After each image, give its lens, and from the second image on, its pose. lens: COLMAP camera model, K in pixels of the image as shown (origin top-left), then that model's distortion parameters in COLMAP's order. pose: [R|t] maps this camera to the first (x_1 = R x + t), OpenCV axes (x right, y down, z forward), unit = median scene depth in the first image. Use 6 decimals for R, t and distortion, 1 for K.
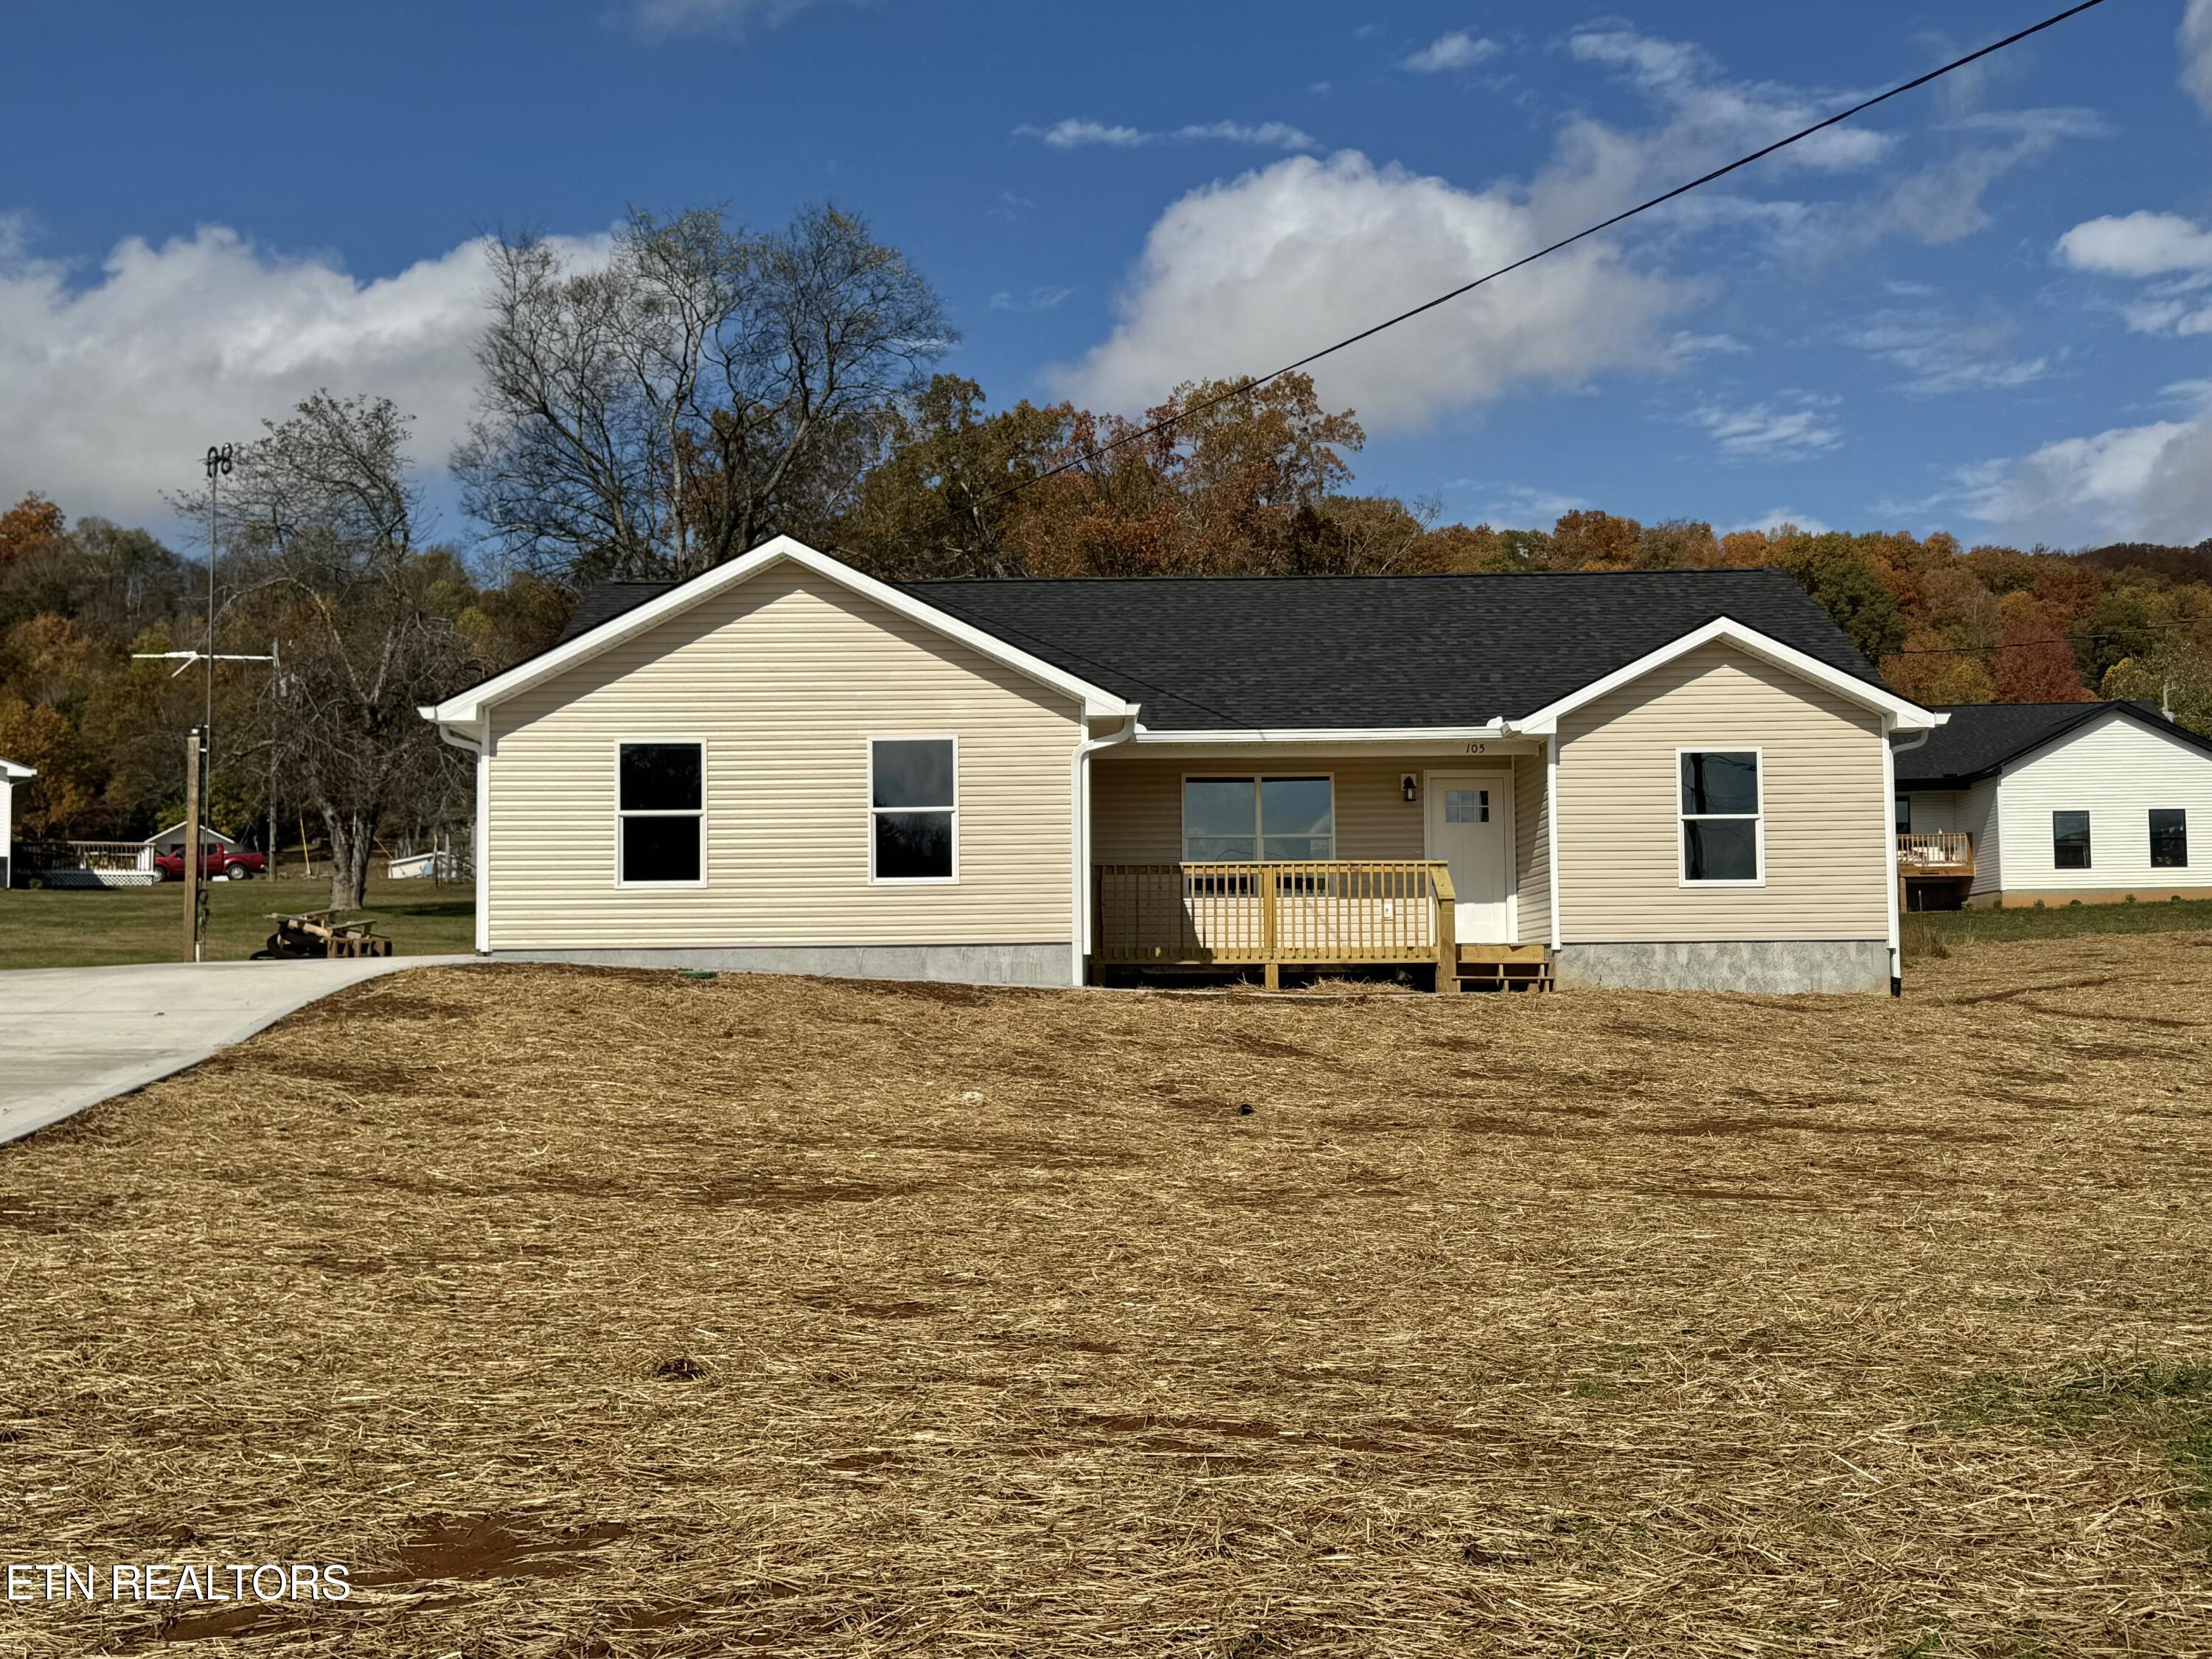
lens RADIAL K [[2496.6, 0, 1106.7], [0, 2496.6, 813.6], [0, 0, 1]] dist [0.054691, 0.000000]
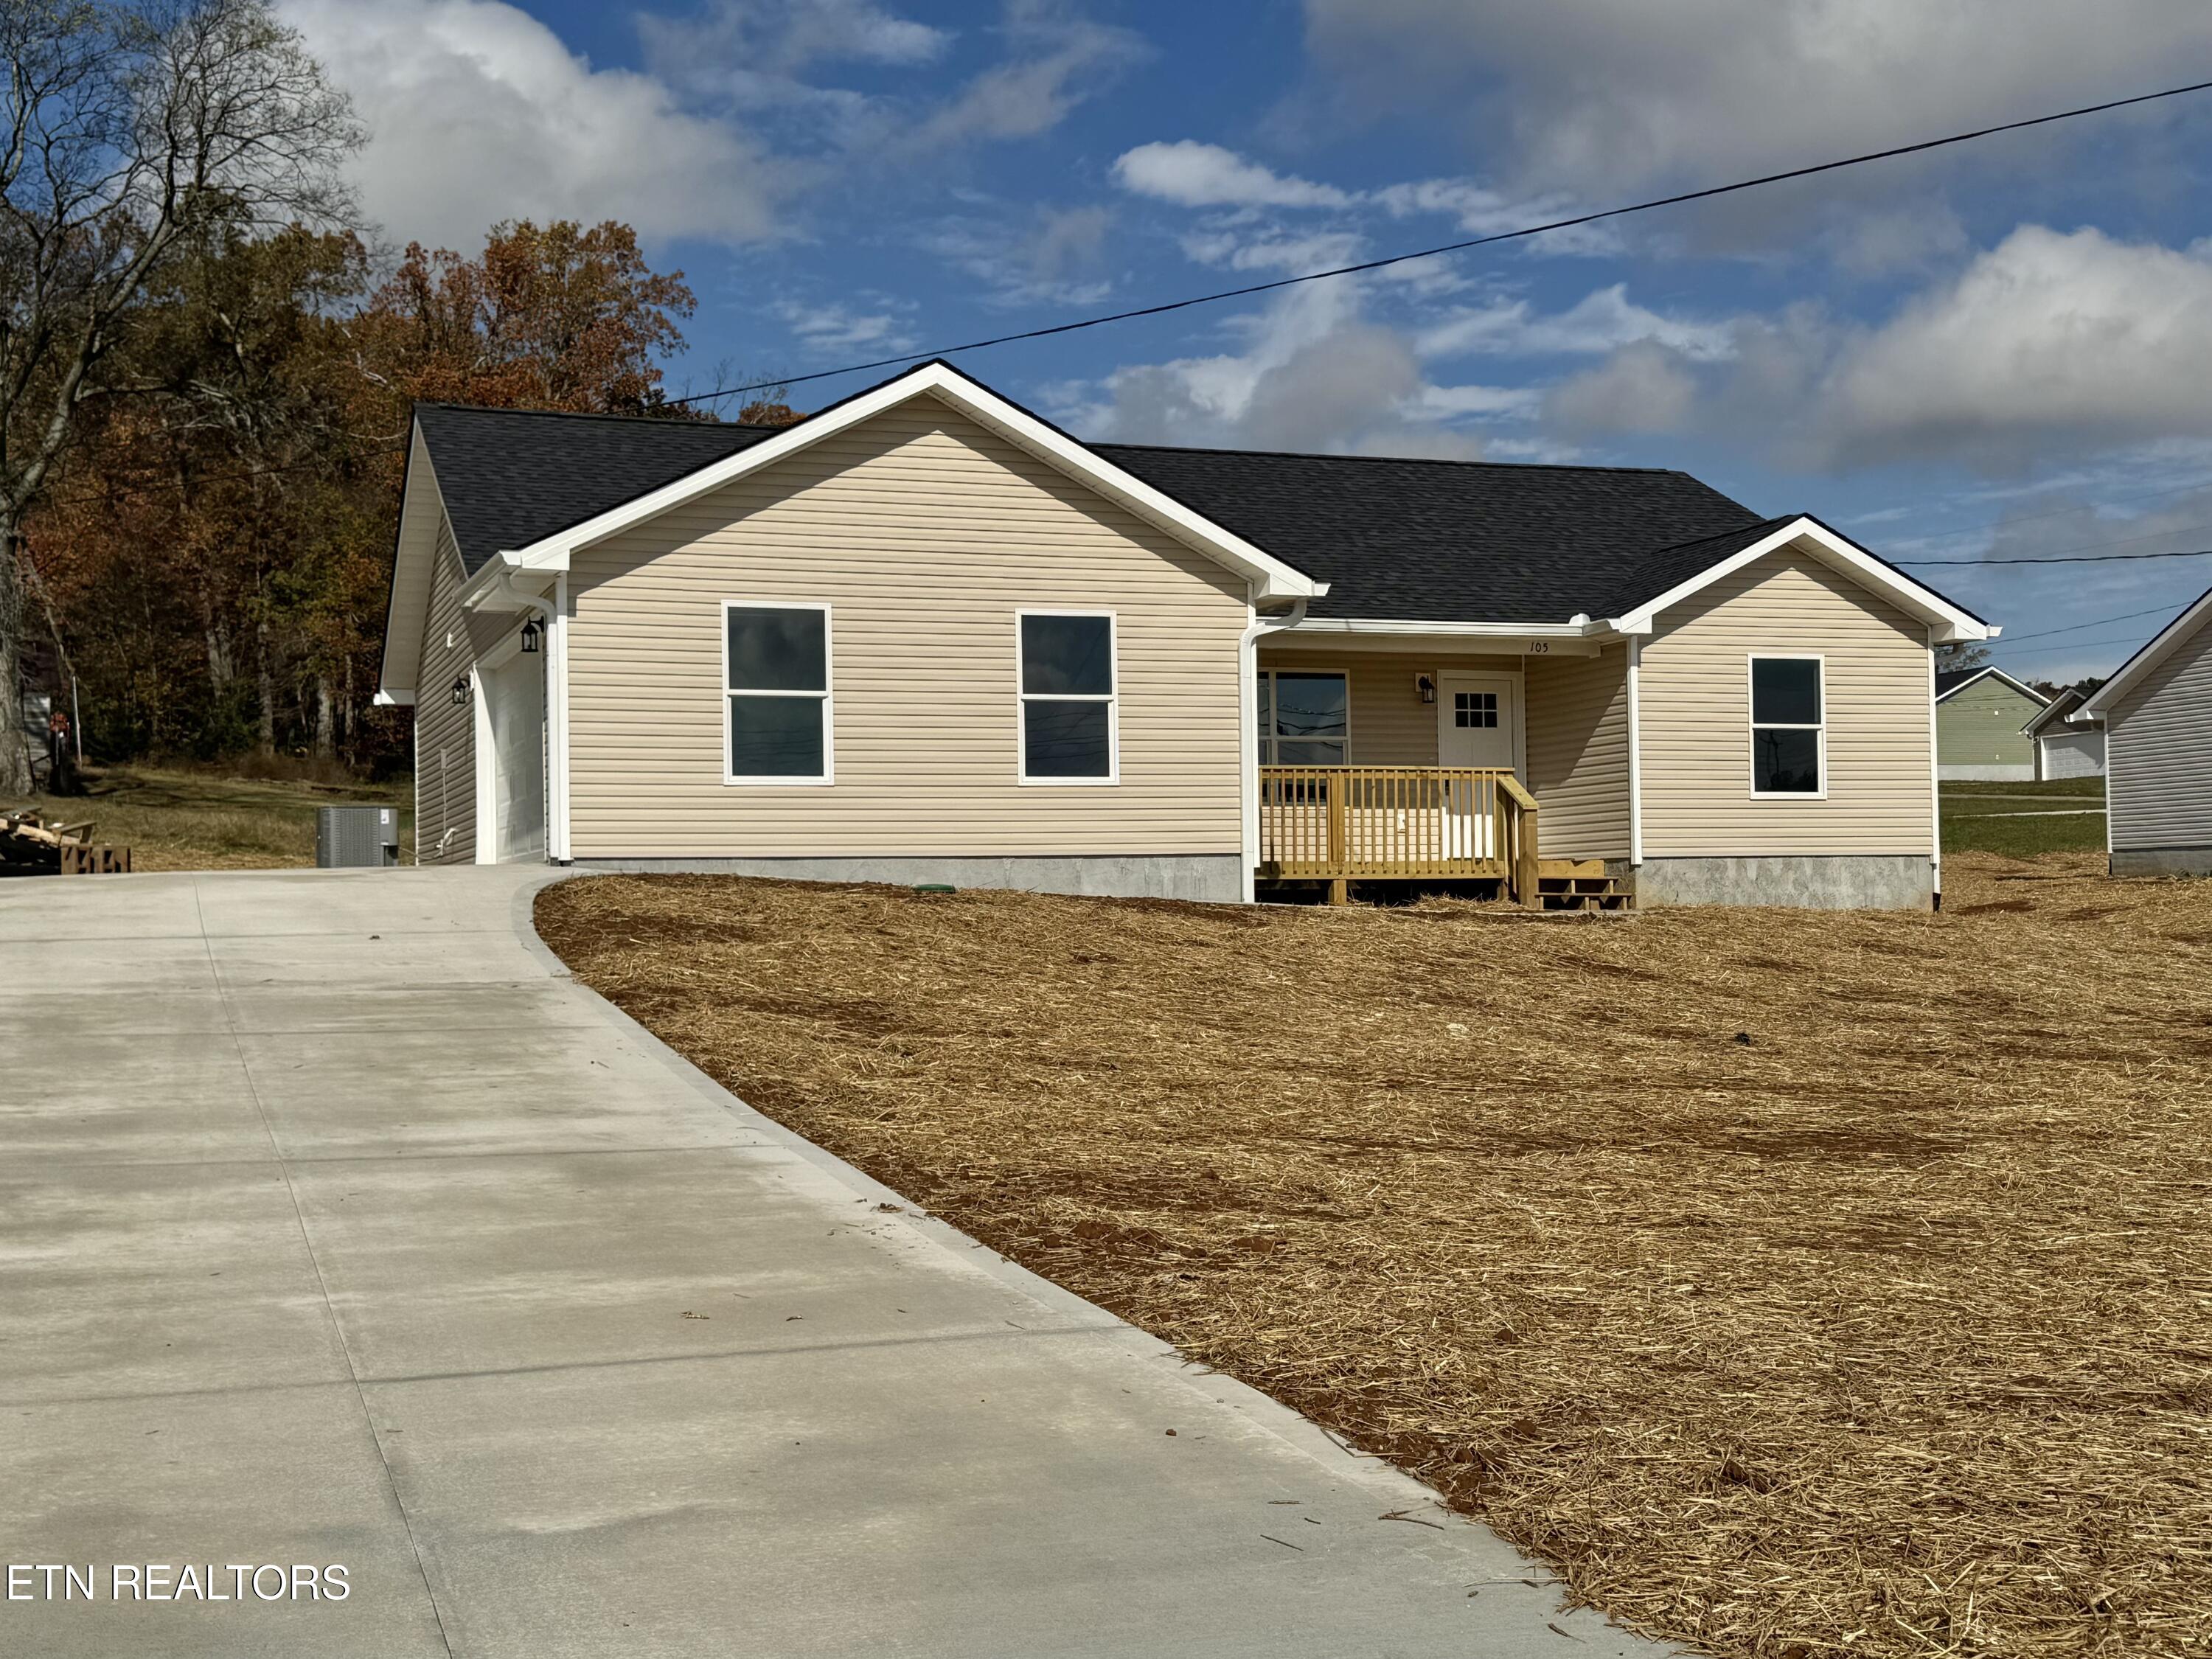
lens RADIAL K [[2667.6, 0, 1105.0], [0, 2667.6, 851.3], [0, 0, 1]] dist [0.102166, 0.000000]
pose [[0.937012, 0.005470, 0.349254, -0.359036], [-0.021513, 0.998883, 0.042071, 0.011464], [-0.348634, -0.046934, 0.936083, 0.127108]]
